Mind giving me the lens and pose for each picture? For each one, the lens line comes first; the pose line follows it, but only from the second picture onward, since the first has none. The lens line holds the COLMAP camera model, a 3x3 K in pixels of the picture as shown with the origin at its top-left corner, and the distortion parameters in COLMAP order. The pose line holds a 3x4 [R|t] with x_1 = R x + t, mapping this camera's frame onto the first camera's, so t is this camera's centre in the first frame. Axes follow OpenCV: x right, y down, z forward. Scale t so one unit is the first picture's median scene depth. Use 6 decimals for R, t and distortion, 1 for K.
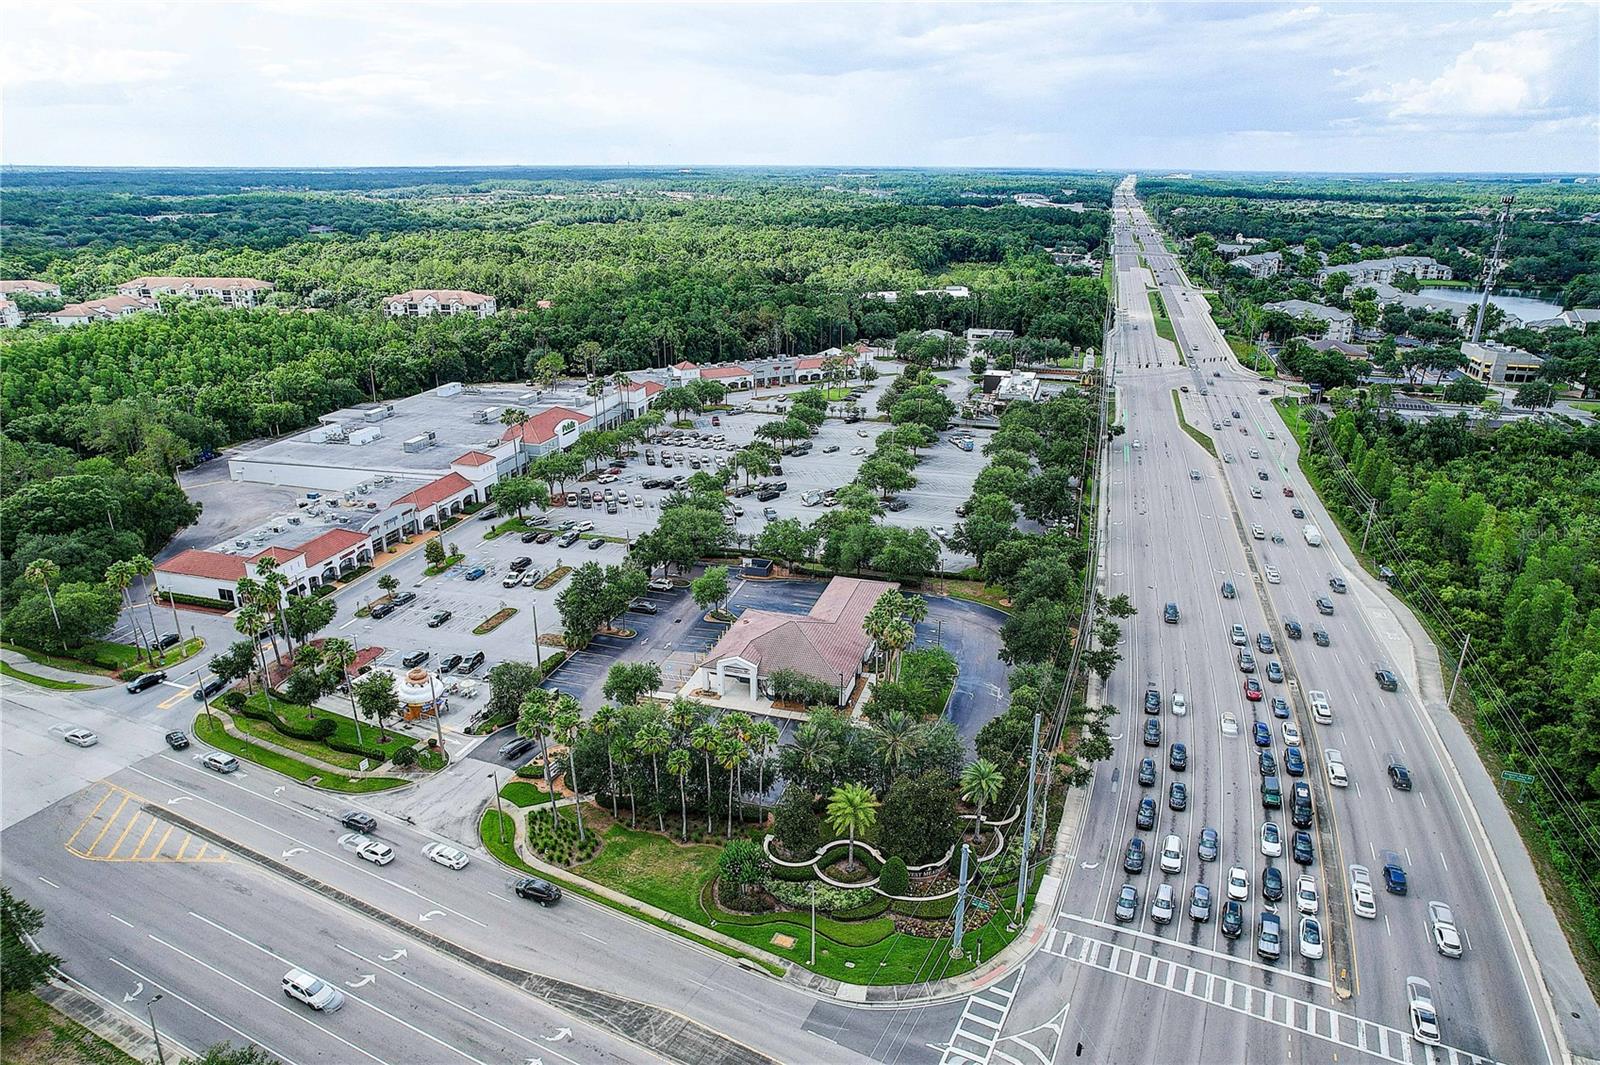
lens RADIAL K [[1017.5, 0, 801.0], [0, 1017.5, 543.7], [0, 0, 1]] dist [-0.074198, 0.065256]
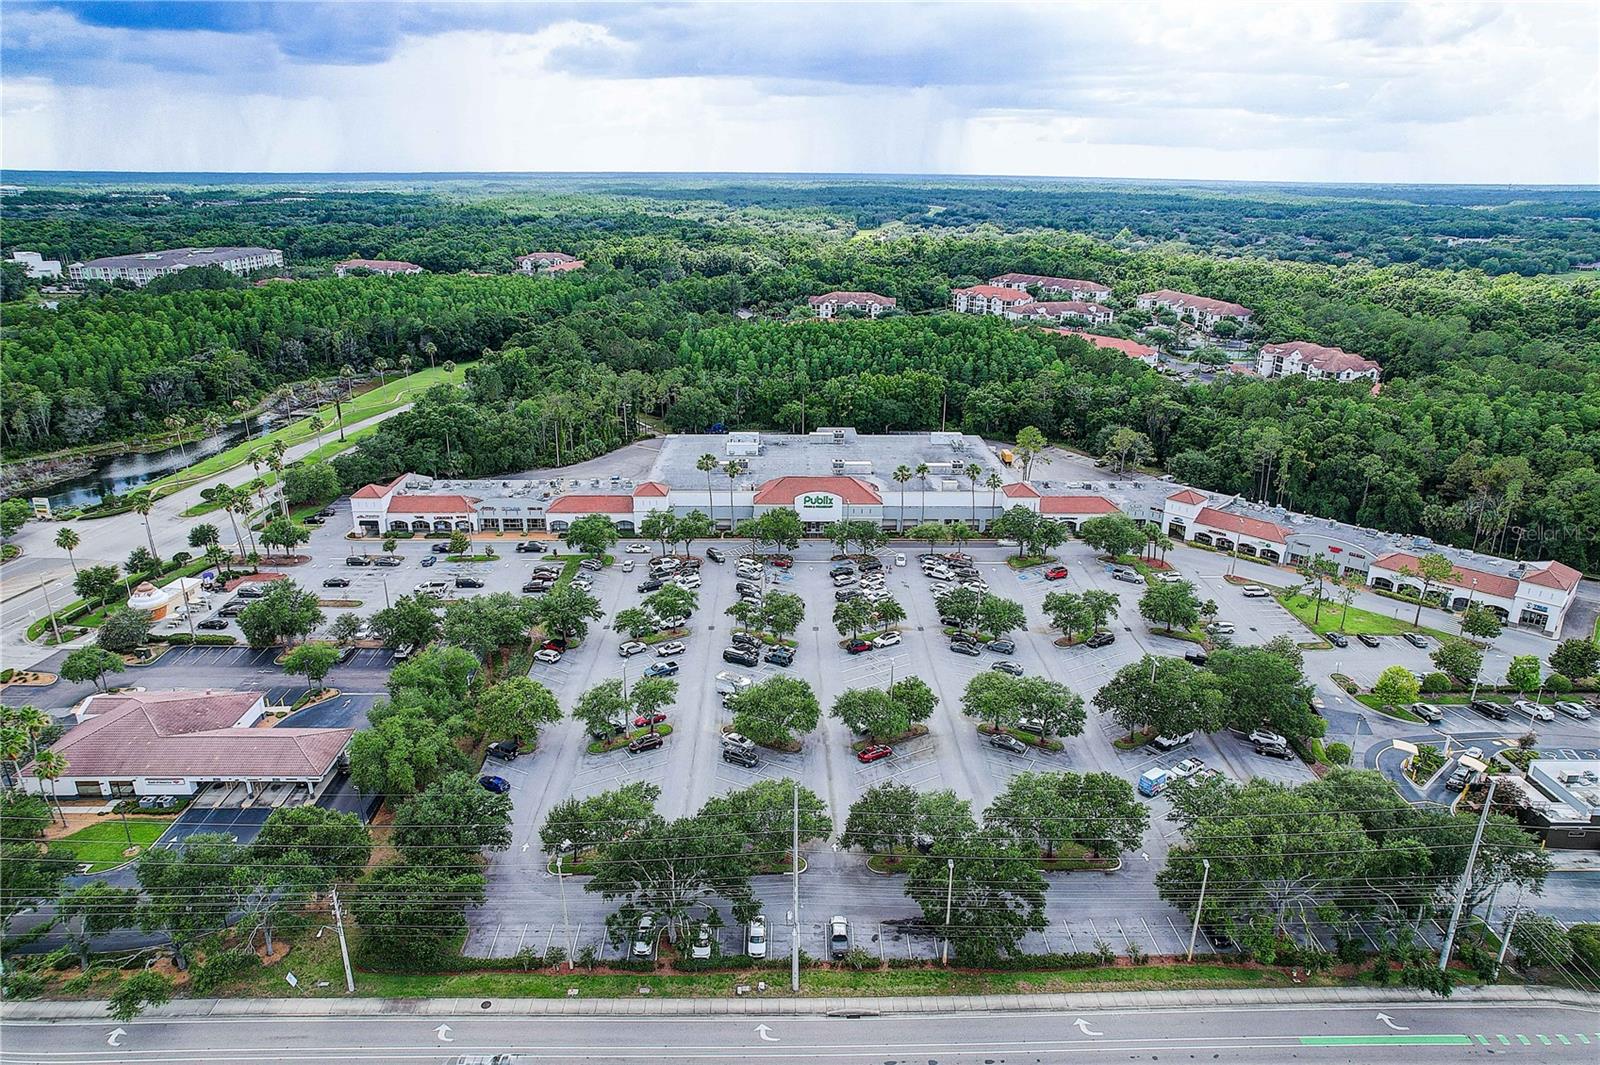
lens RADIAL K [[1017.5, 0, 801.0], [0, 1017.5, 543.7], [0, 0, 1]] dist [-0.074198, 0.065256]
pose [[0.301391, 0.328799, -0.895017, 0.580743], [-0.343736, 0.913014, 0.219660, -0.286173], [0.889387, 0.241446, 0.388194, 0.724774]]
